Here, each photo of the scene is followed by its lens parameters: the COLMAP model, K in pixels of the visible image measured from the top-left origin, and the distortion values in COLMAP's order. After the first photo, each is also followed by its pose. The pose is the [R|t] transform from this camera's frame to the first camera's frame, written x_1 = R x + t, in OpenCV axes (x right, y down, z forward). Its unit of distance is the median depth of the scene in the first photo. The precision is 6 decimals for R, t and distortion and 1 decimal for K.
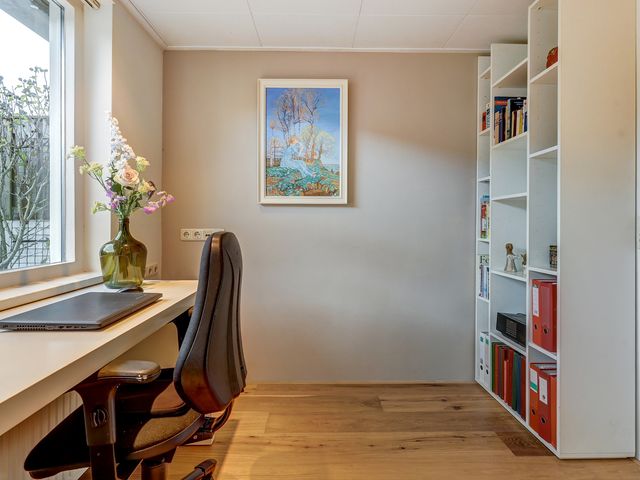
lens RADIAL K [[344.9, 0, 317.0], [0, 344.9, 226.2], [0, 0, 1]] dist [-0.001124, 0.000046]
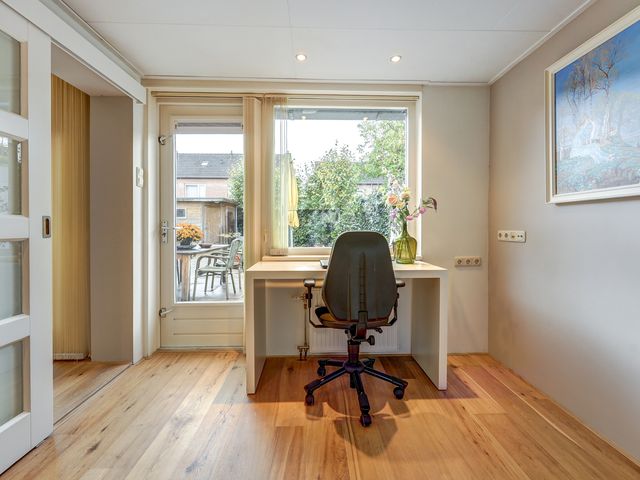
lens RADIAL K [[294.5, 0, 321.5], [0, 294.5, 233.6], [0, 0, 1]] dist [0.000309, 0.000228]
pose [[0.016912, 0.018230, -0.999691, 0.611406], [-0.009397, 0.999793, 0.018073, 0.004871], [0.999813, 0.009088, 0.017080, 0.383543]]
